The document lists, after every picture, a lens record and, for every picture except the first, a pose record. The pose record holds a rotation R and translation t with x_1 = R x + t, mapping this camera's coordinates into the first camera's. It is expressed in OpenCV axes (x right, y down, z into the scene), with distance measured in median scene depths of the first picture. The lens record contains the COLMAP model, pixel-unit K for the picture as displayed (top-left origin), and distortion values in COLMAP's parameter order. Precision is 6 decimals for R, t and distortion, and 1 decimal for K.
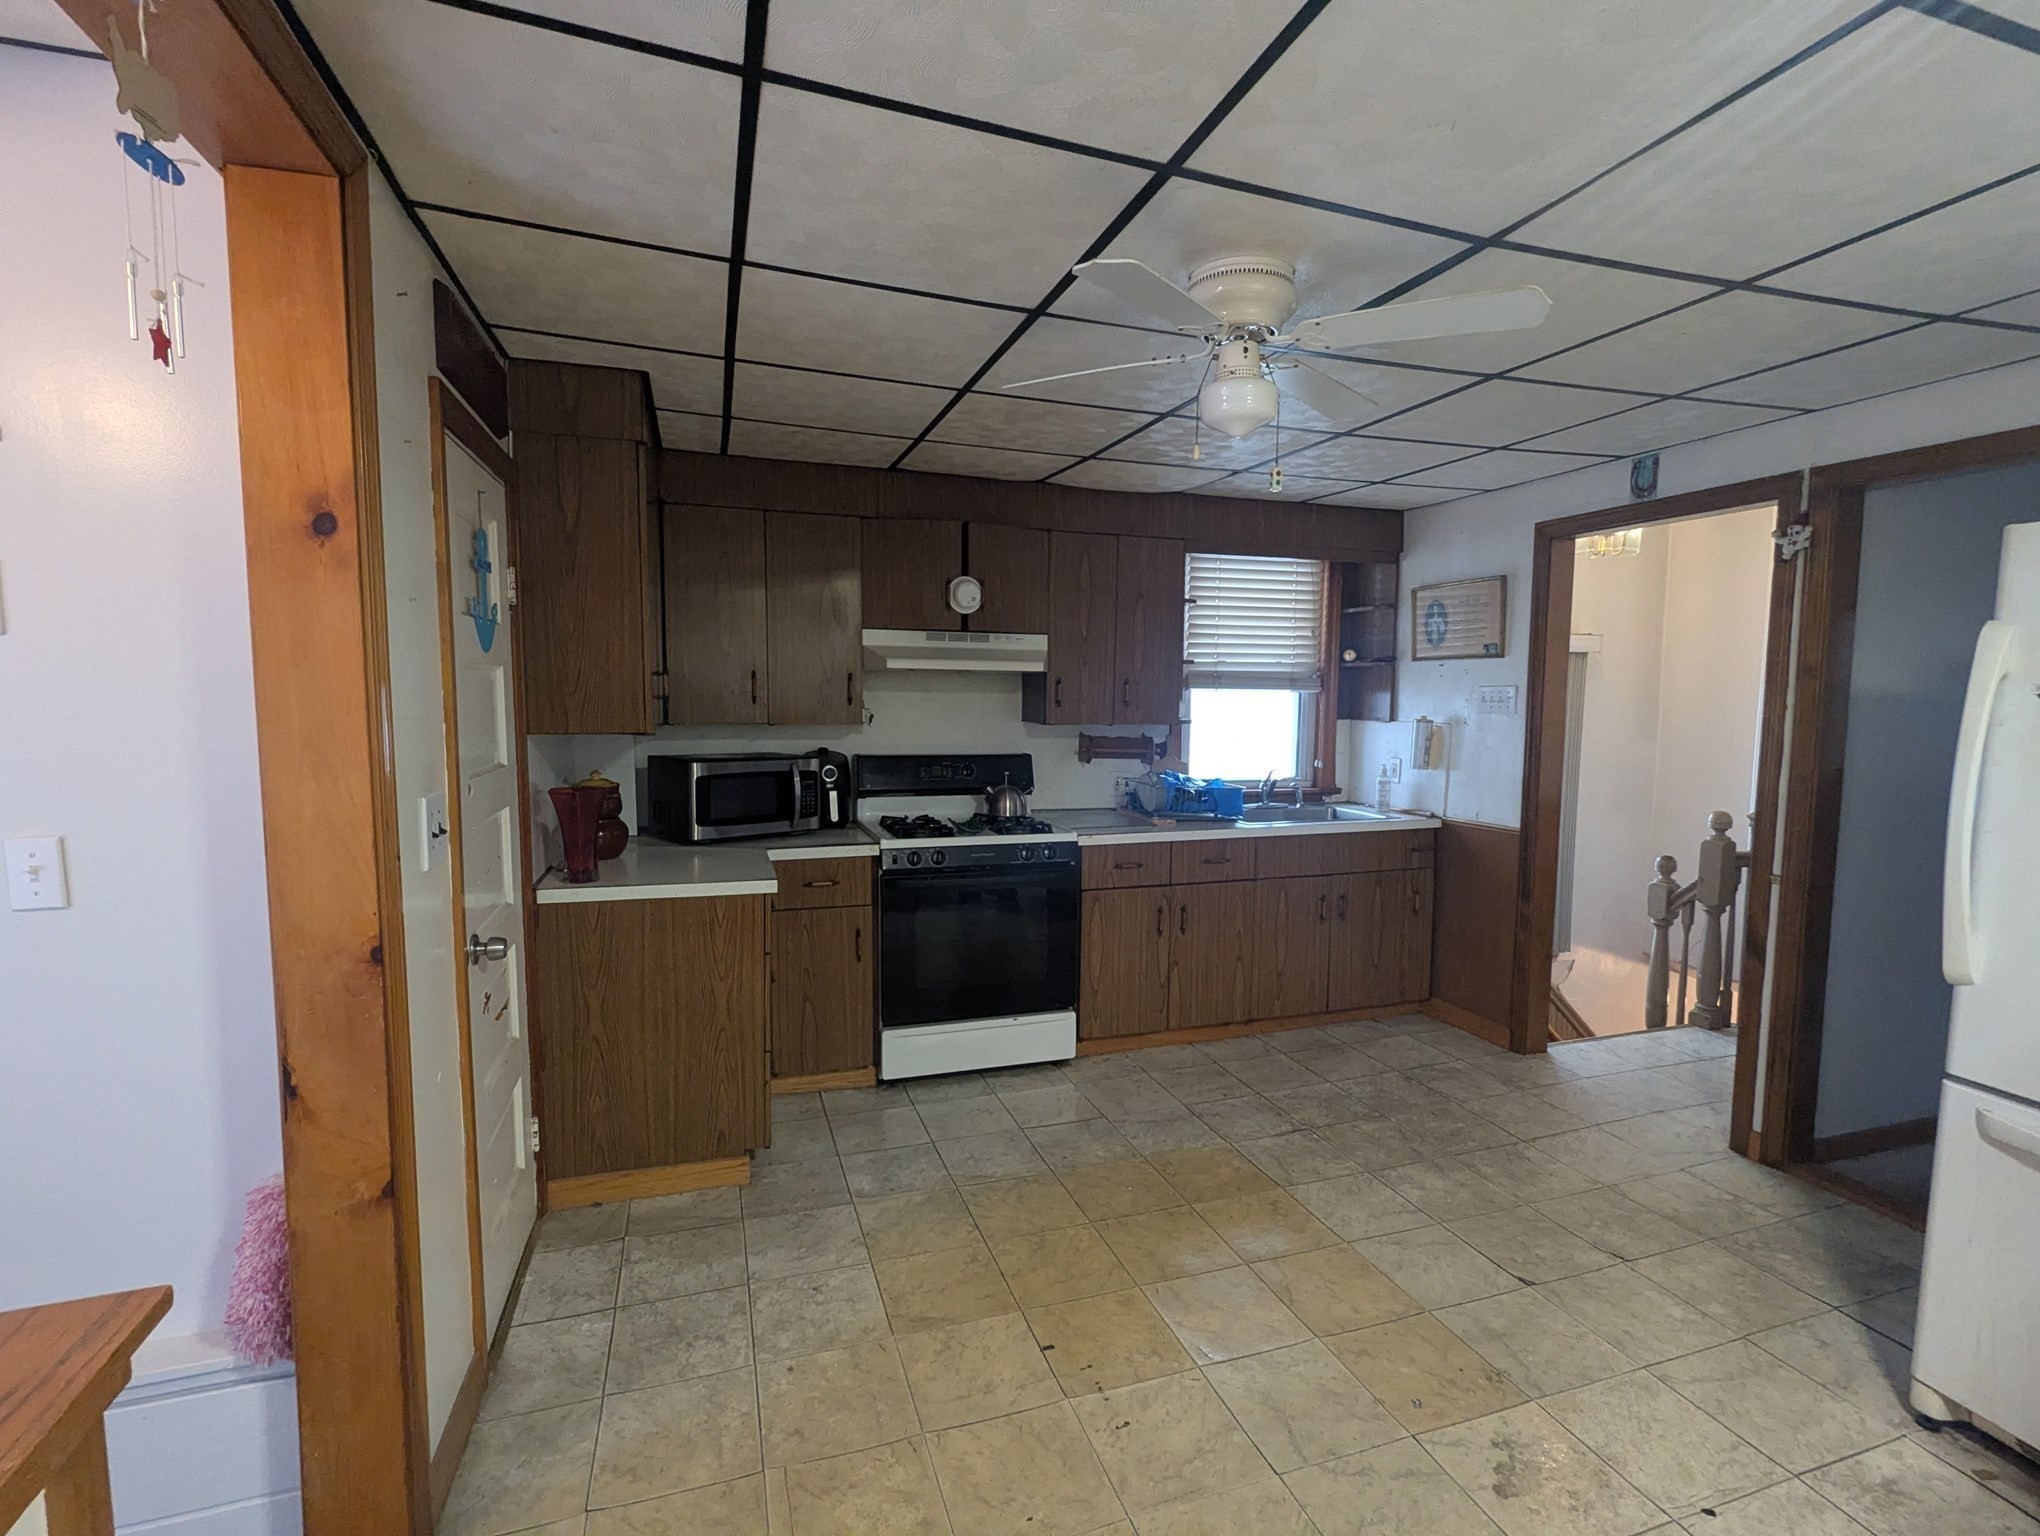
lens RADIAL K [[971.6, 0, 1029.0], [0, 971.6, 761.9], [0, 0, 1]] dist [-0.000206, 0.001872]
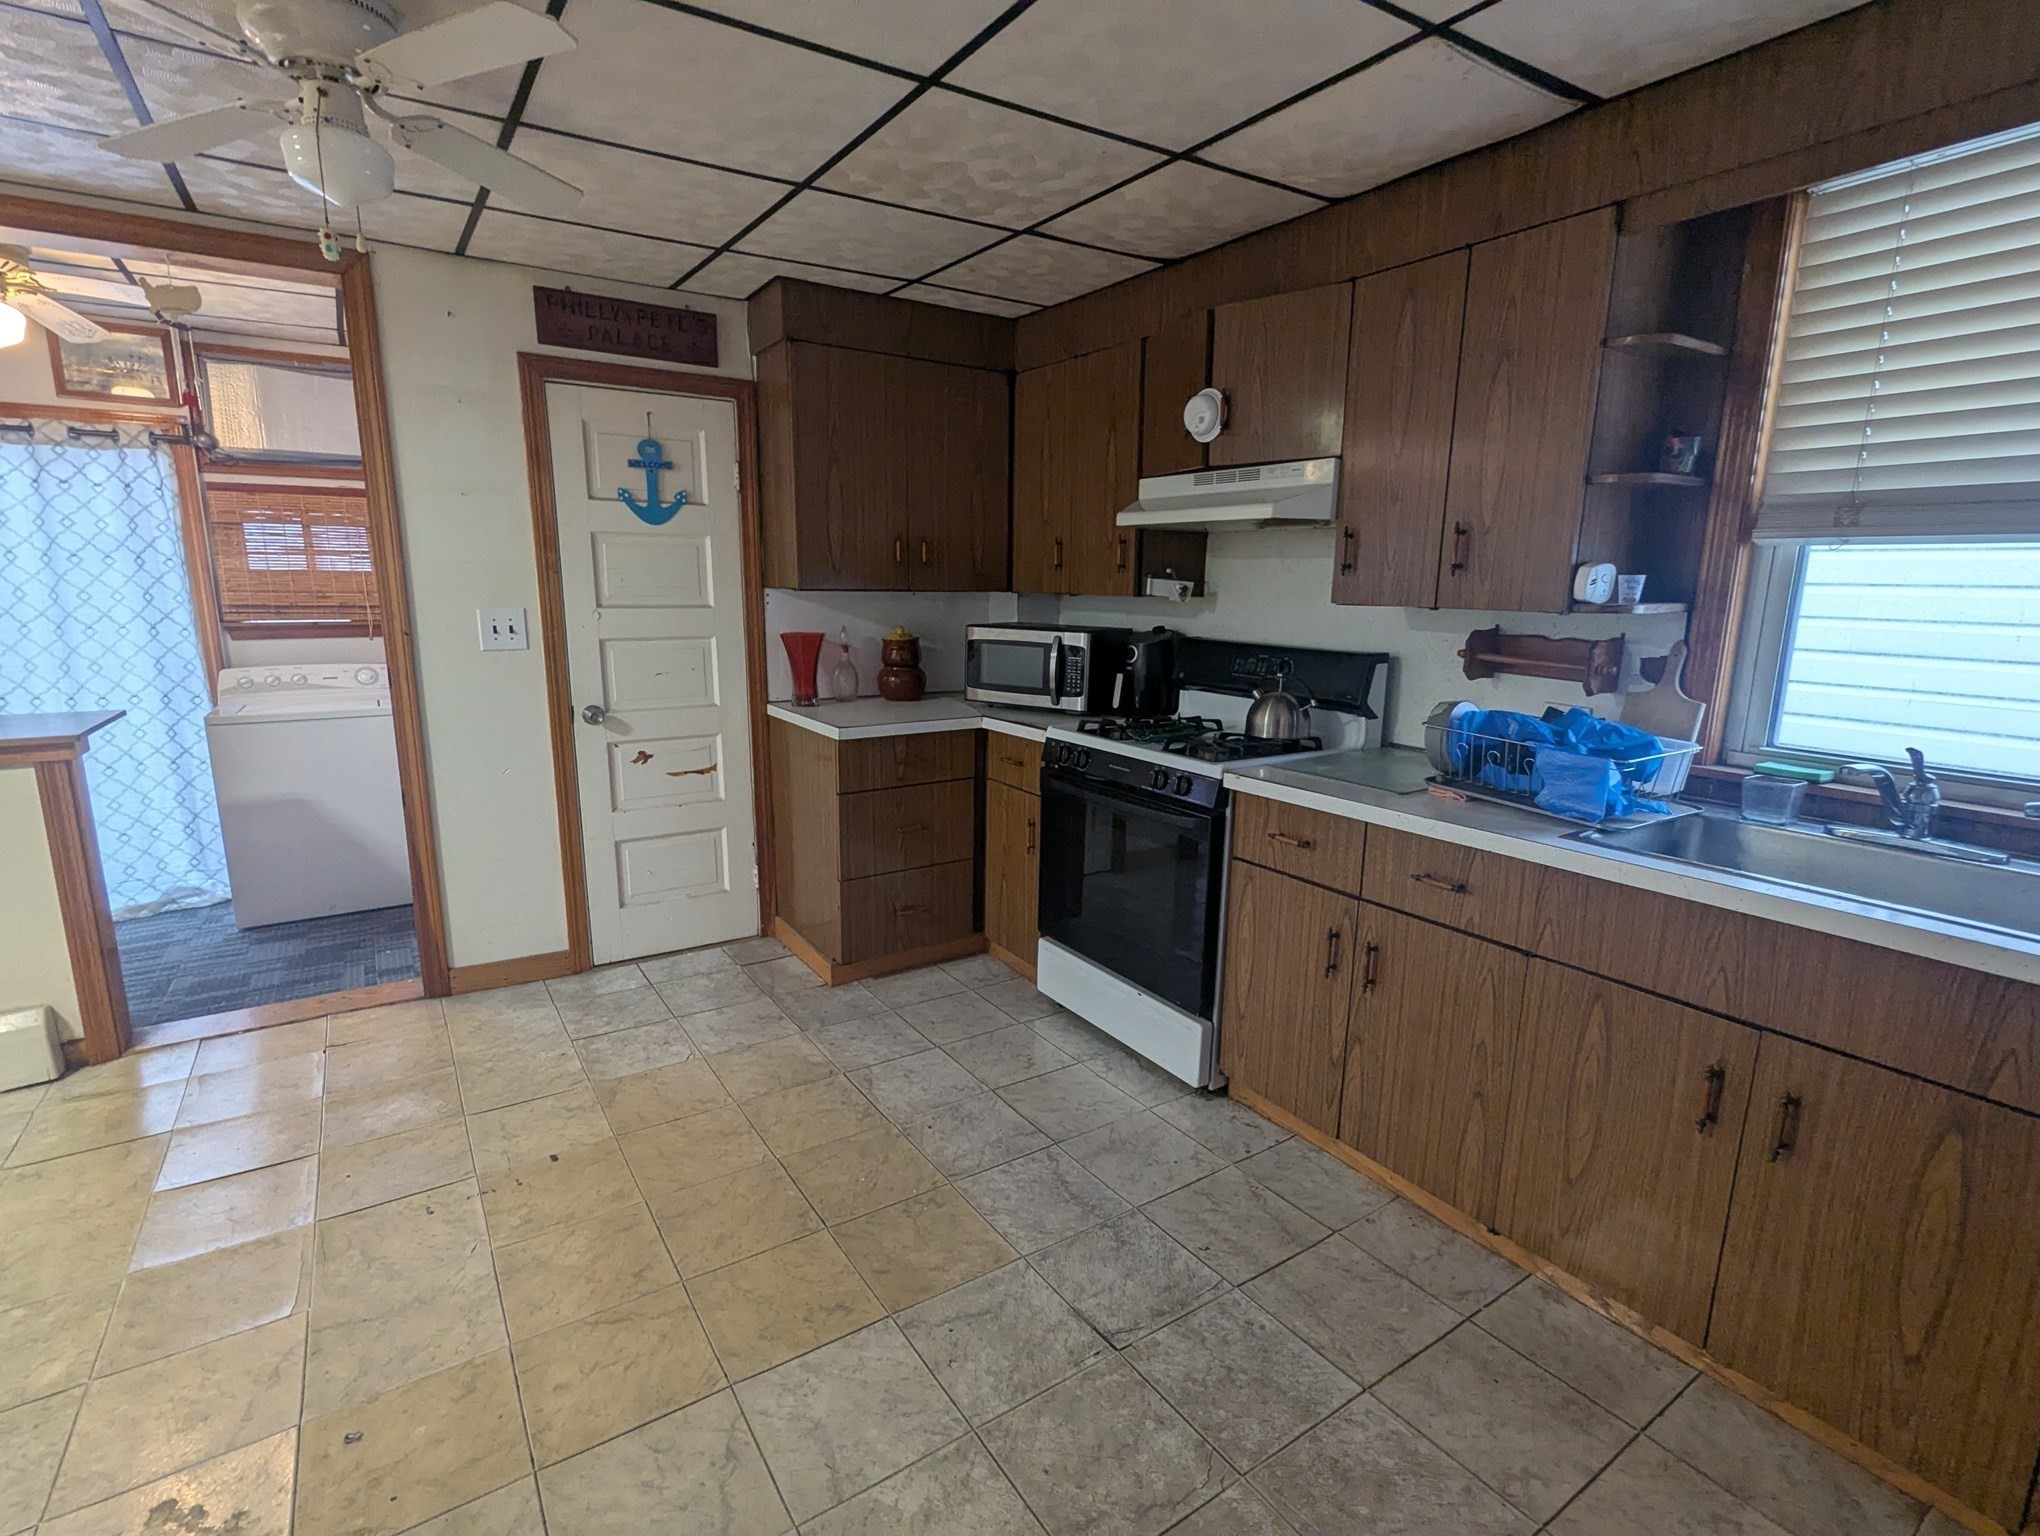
lens RADIAL K [[971.6, 0, 1015.4], [0, 971.6, 774.8], [0, 0, 1]] dist [-0.000206, 0.001872]
pose [[0.262318, 0.184327, -0.947213, 0.674708], [-0.082804, 0.982266, 0.168216, -0.021884], [0.961422, 0.034307, 0.272929, 0.731727]]
